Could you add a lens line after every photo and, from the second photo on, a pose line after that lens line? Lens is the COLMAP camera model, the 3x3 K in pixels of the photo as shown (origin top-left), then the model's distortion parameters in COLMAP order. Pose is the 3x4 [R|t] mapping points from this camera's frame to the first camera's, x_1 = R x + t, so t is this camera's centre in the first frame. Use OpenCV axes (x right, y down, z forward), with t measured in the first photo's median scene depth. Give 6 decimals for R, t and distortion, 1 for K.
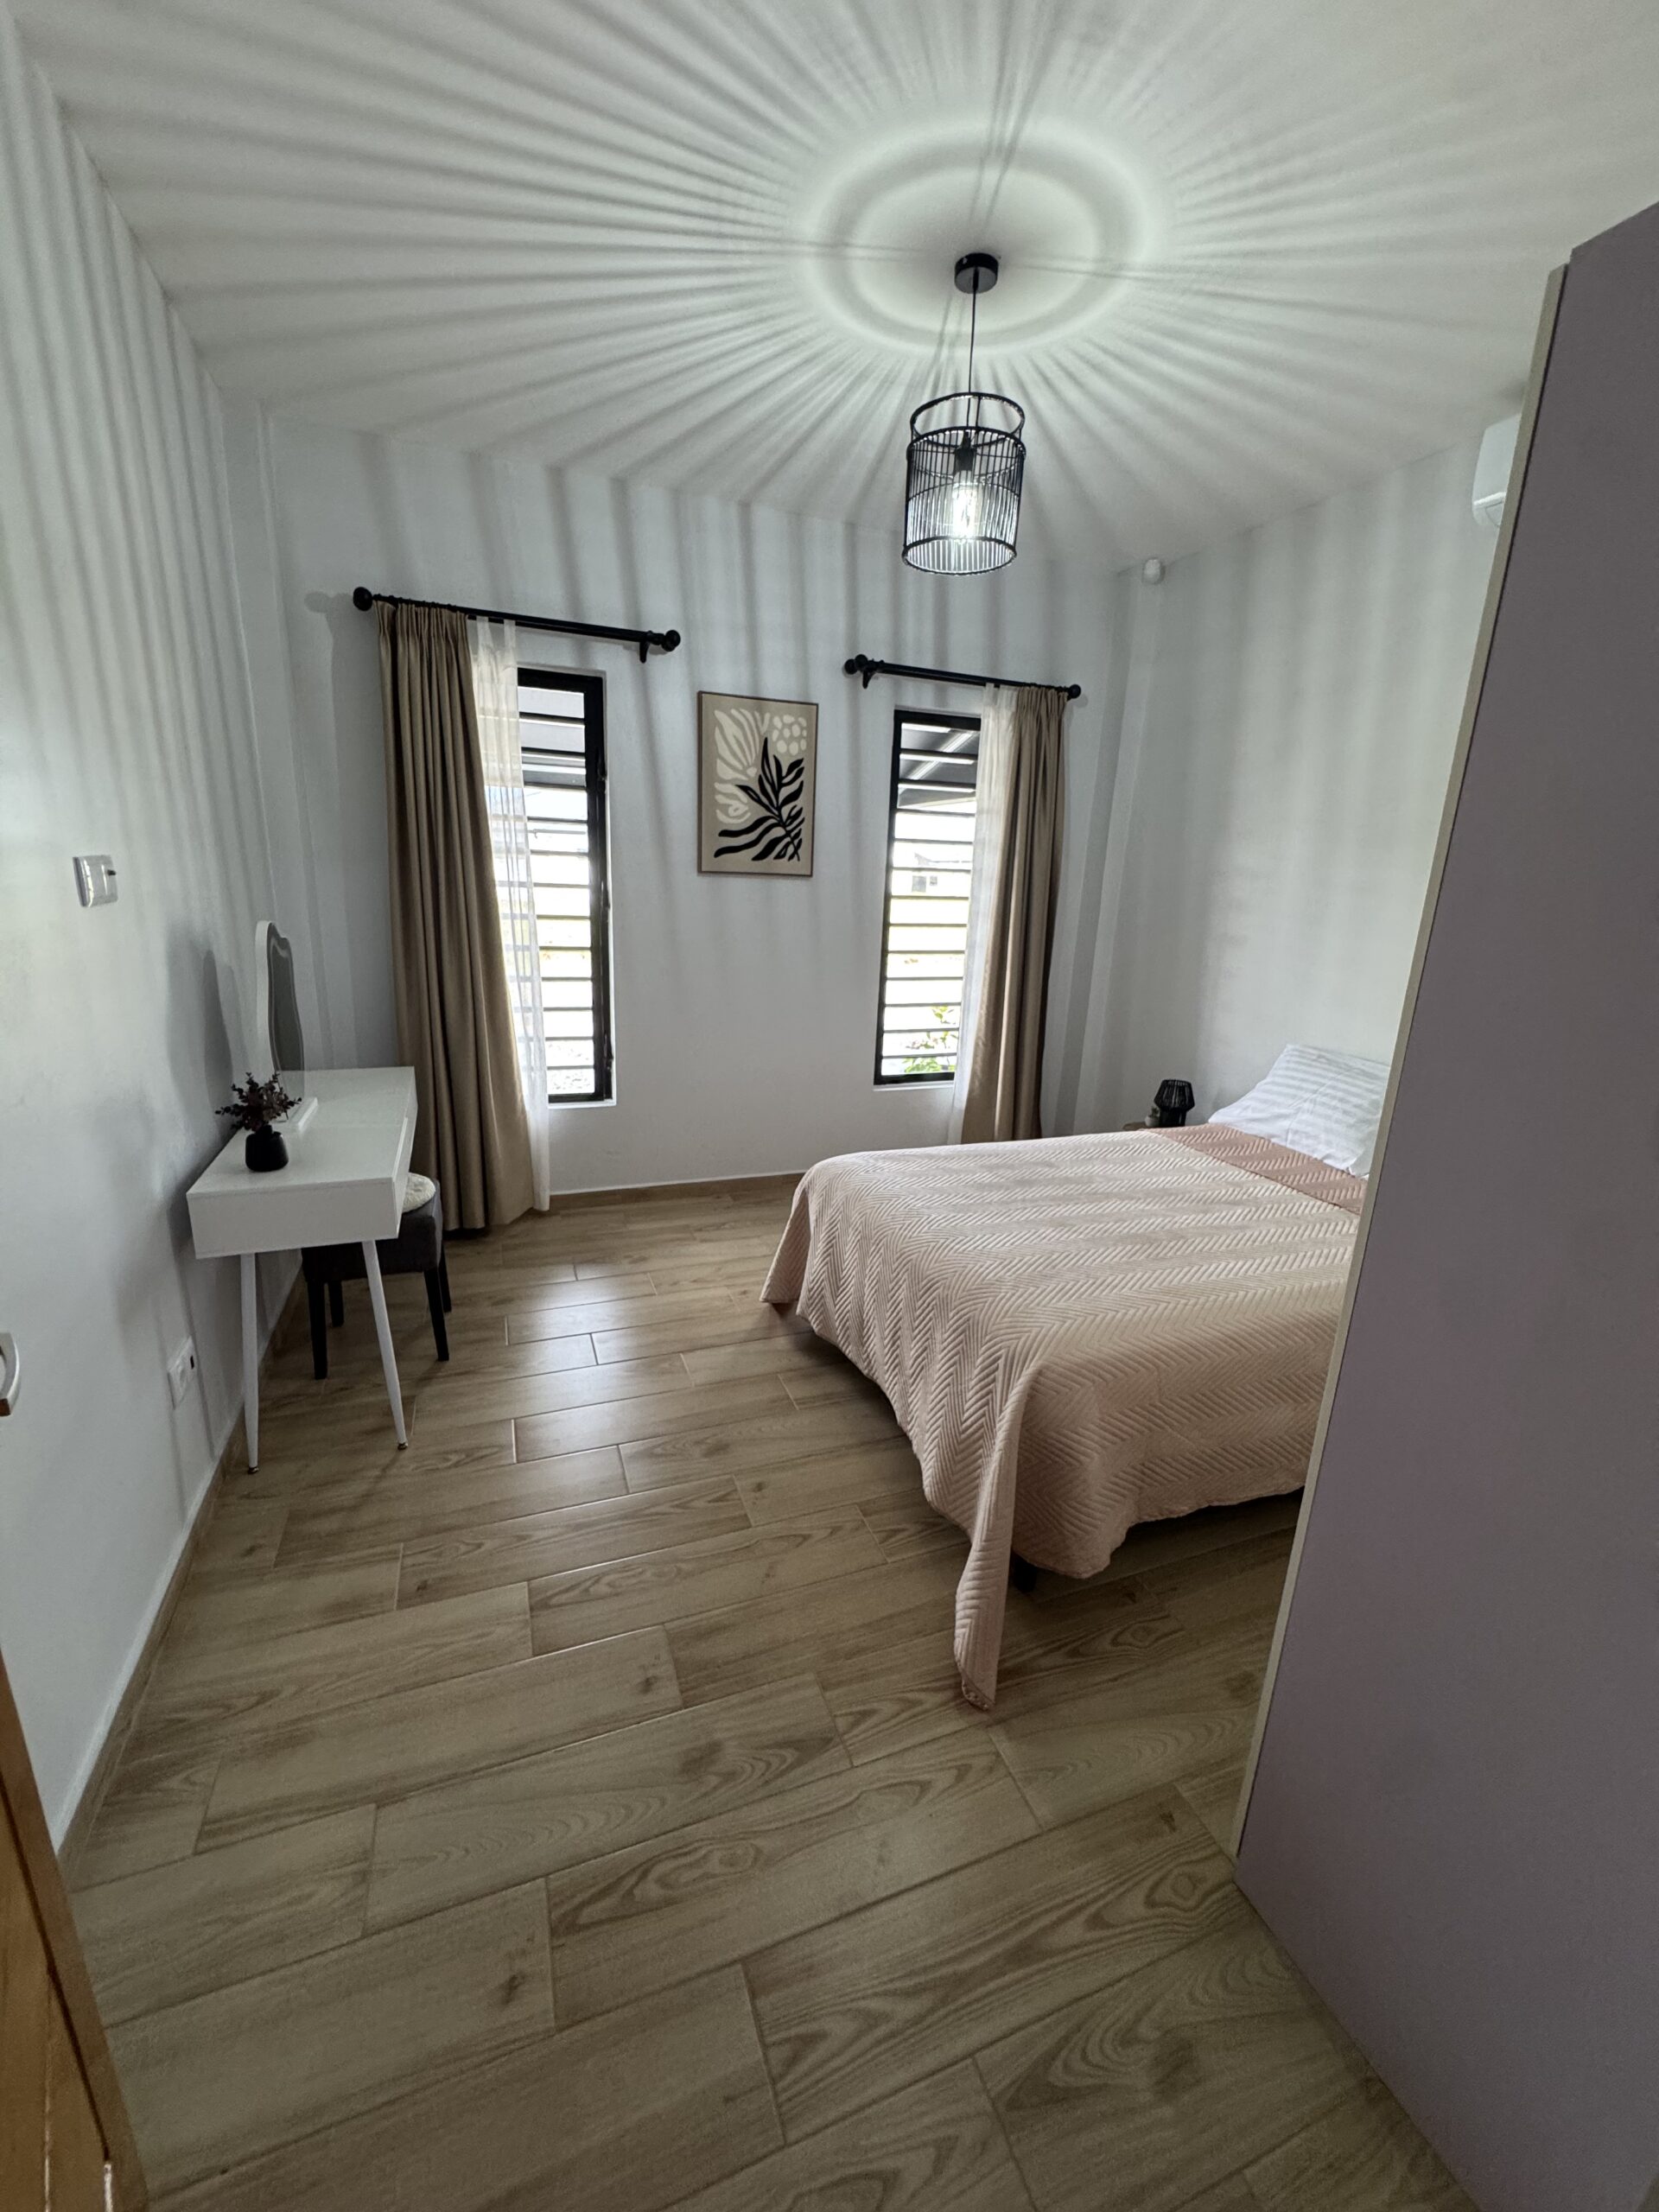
lens RADIAL K [[883.8, 0, 833.2], [0, 883.8, 1106.4], [0, 0, 1]] dist [-0.005832, 0.000918]
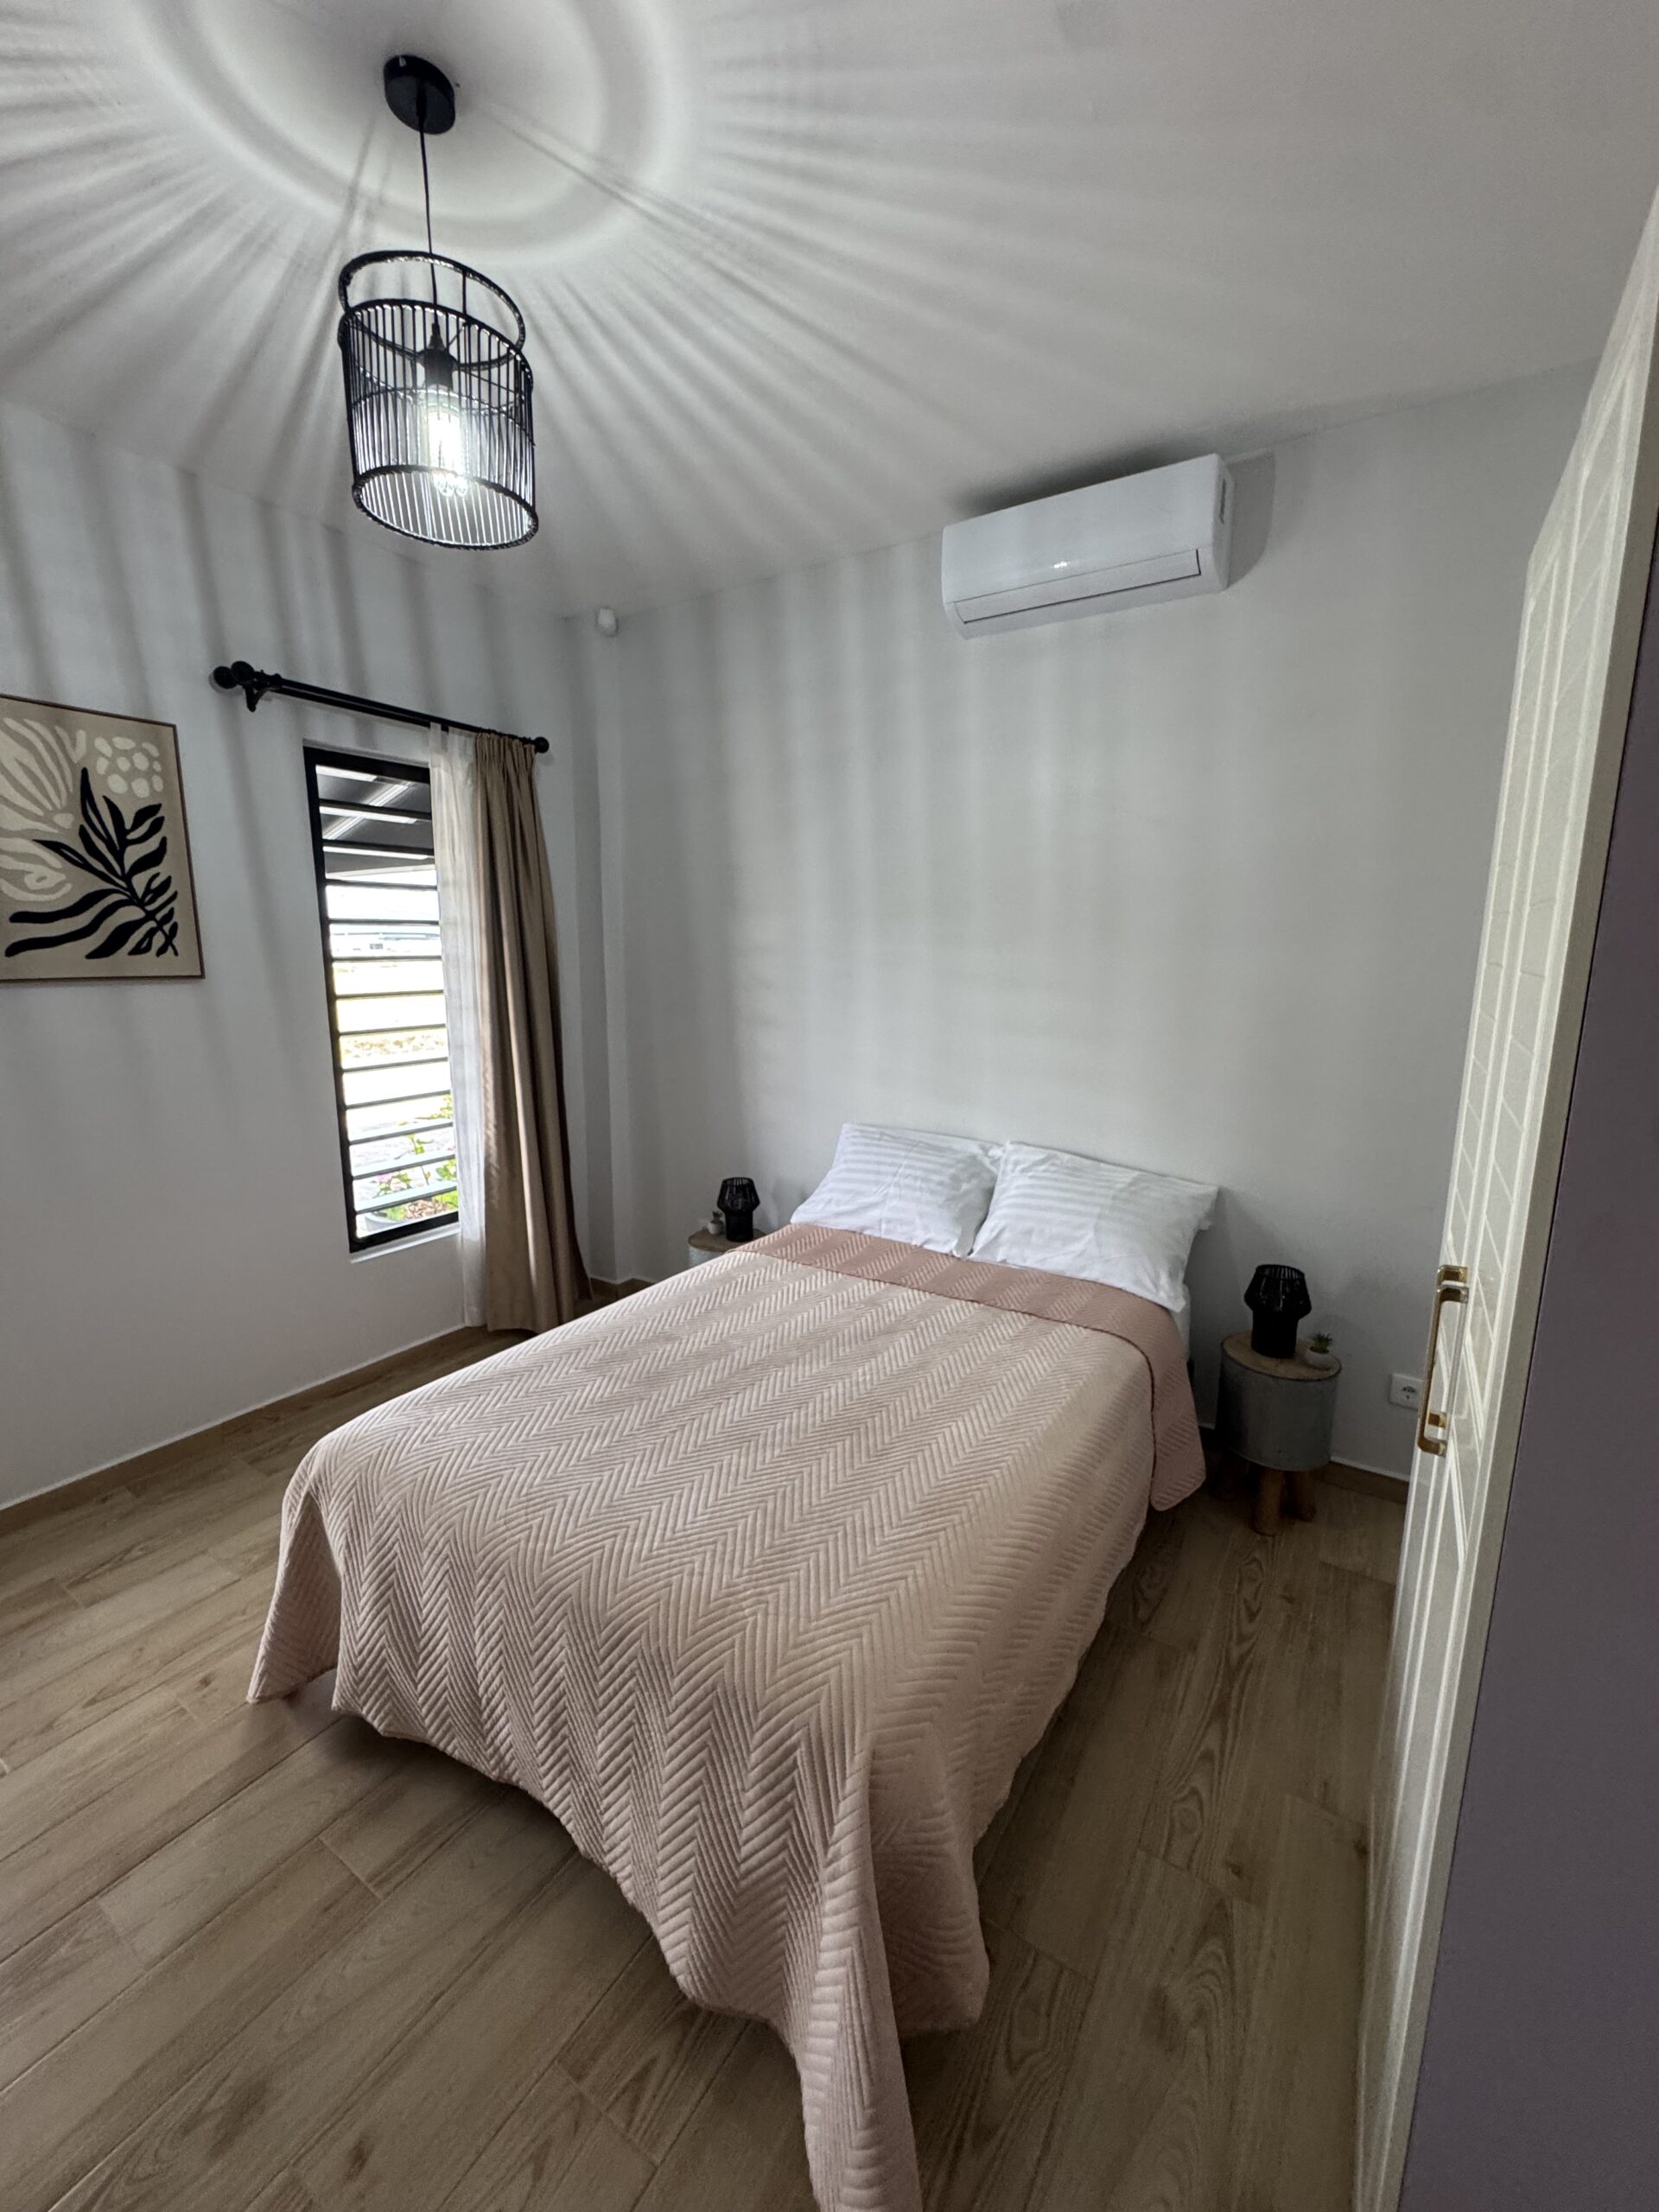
lens RADIAL K [[883.8, 0, 834.0], [0, 883.8, 1107.1], [0, 0, 1]] dist [-0.005832, 0.000918]
pose [[0.803366, -0.139585, 0.578895, -0.043712], [0.180495, 0.983486, -0.013342, -0.073968], [-0.567472, 0.115206, 0.815293, 0.210668]]
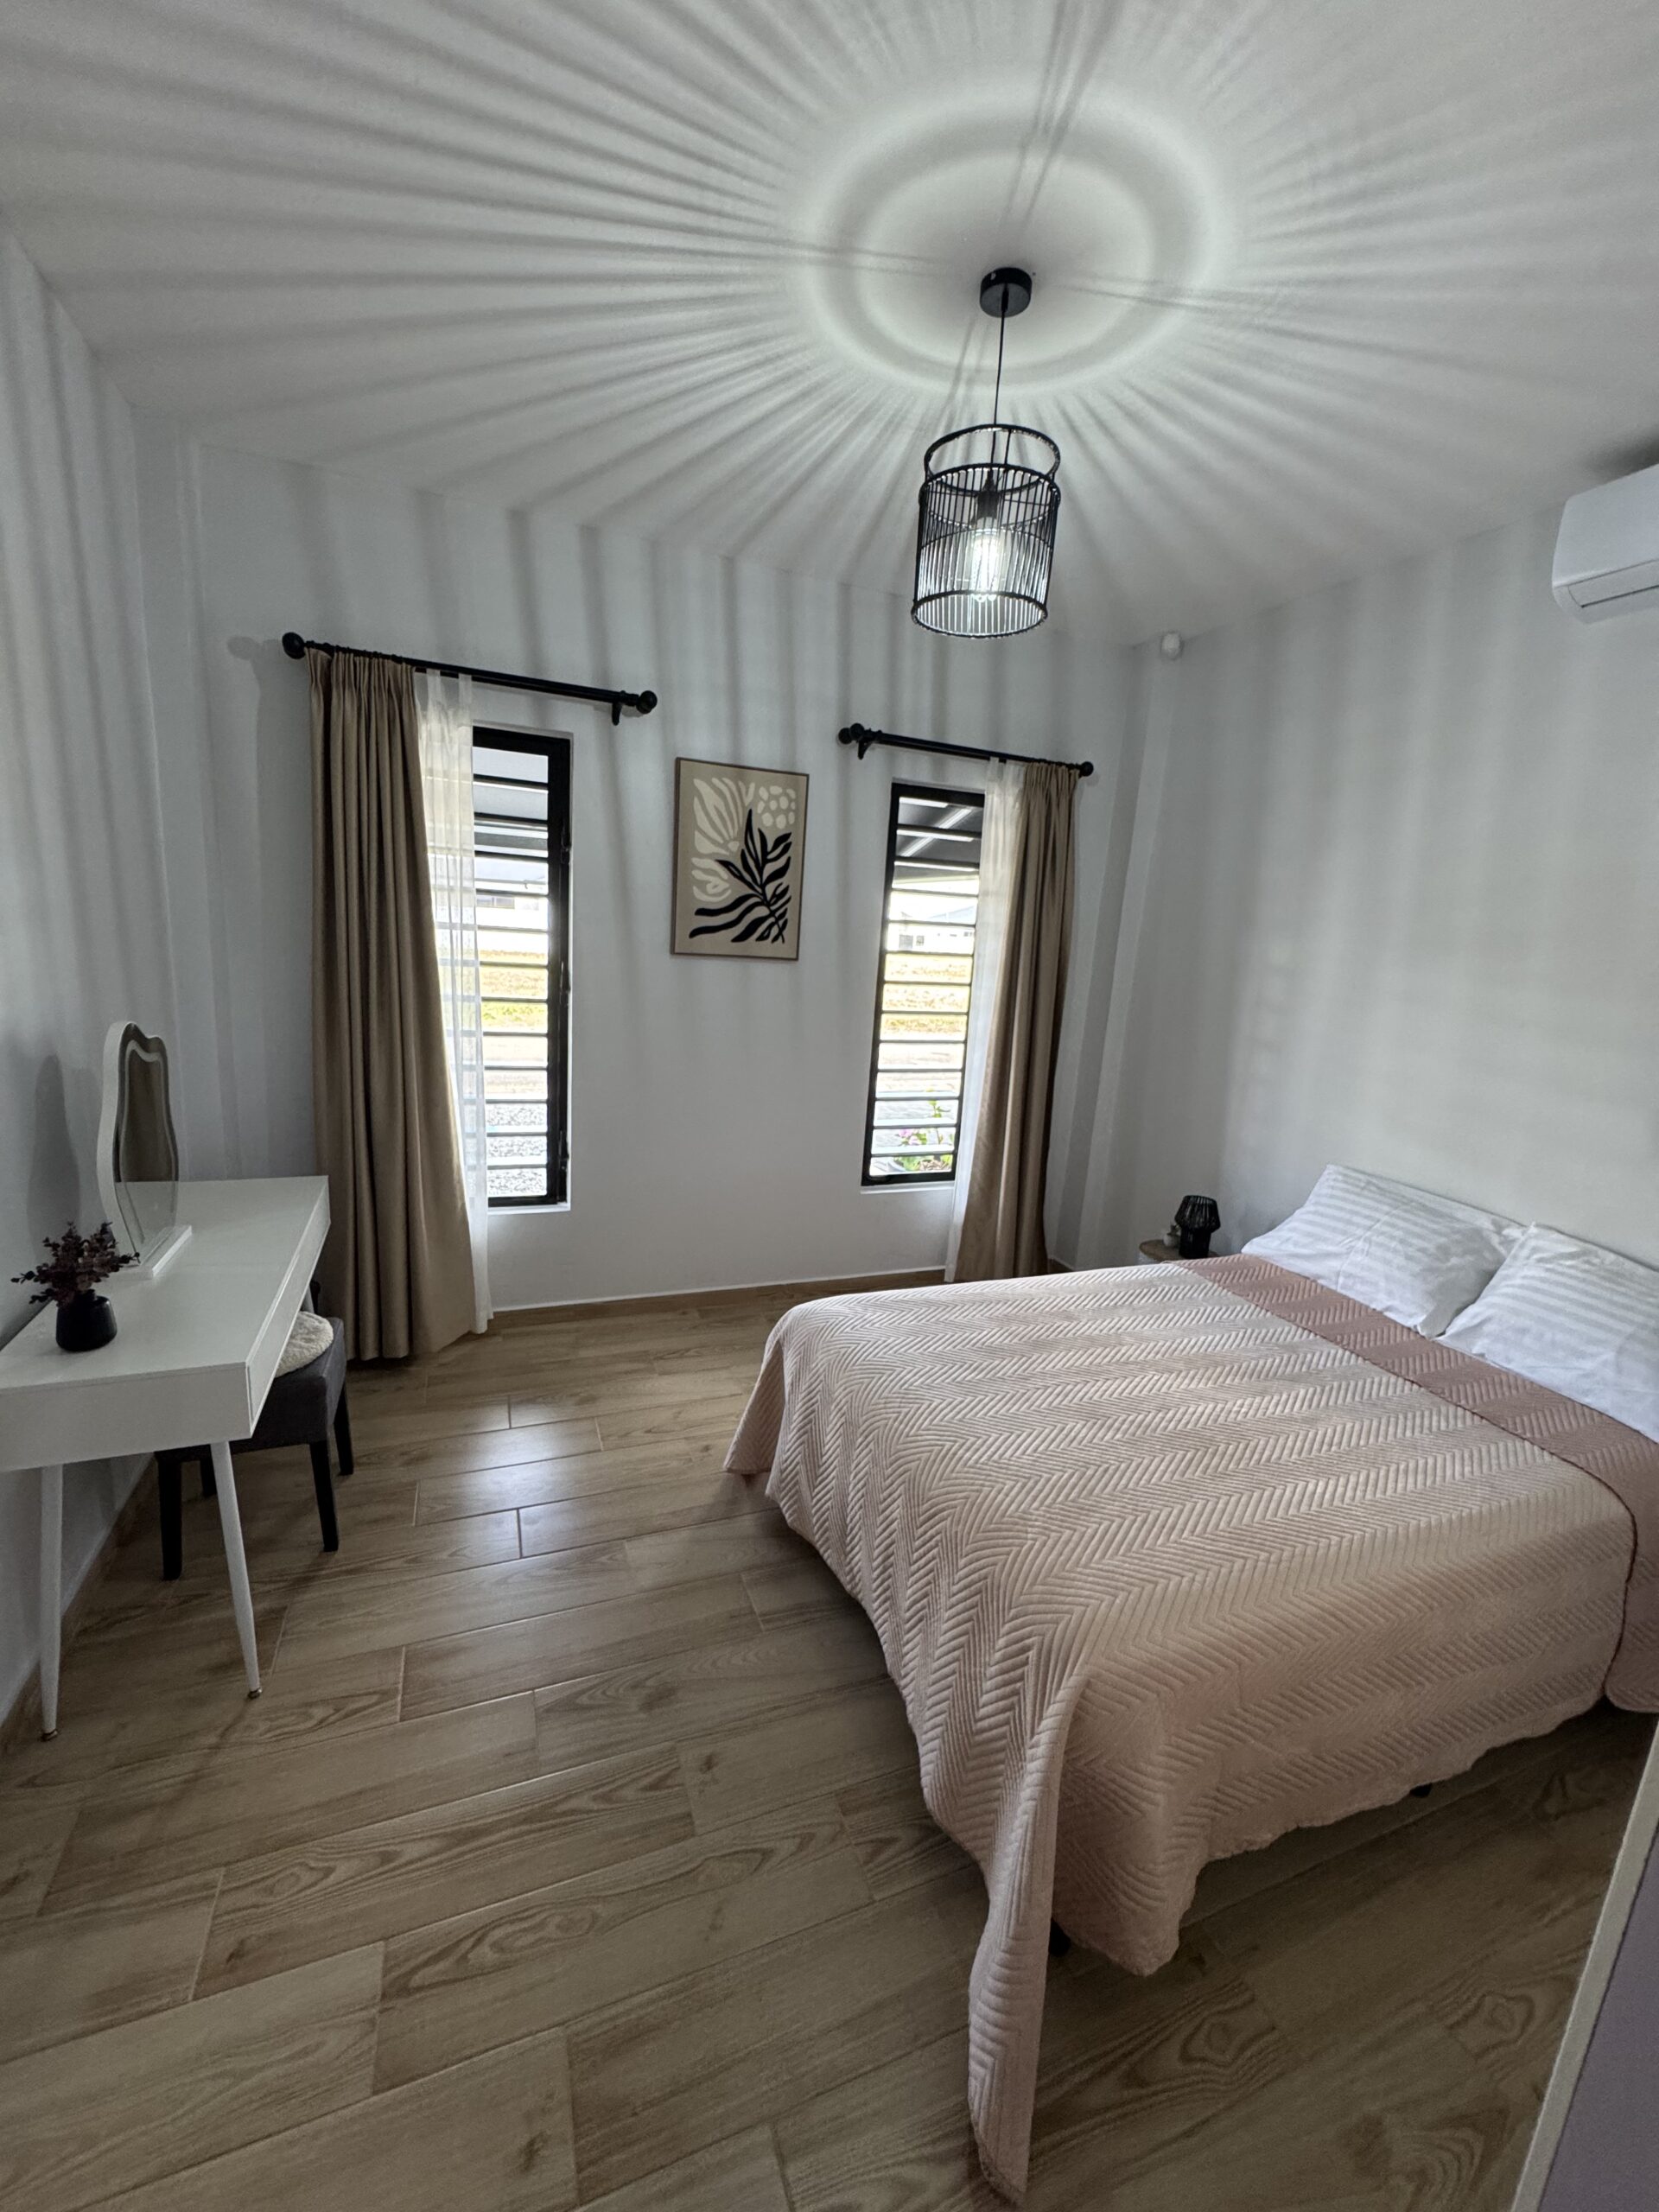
lens RADIAL K [[883.8, 0, 833.9], [0, 883.8, 1107.1], [0, 0, 1]] dist [-0.005832, 0.000918]
pose [[0.999568, 0.022167, 0.019320, -0.001116], [-0.020988, 0.998023, -0.059247, -0.062170], [-0.020595, 0.058816, 0.998056, 0.114814]]
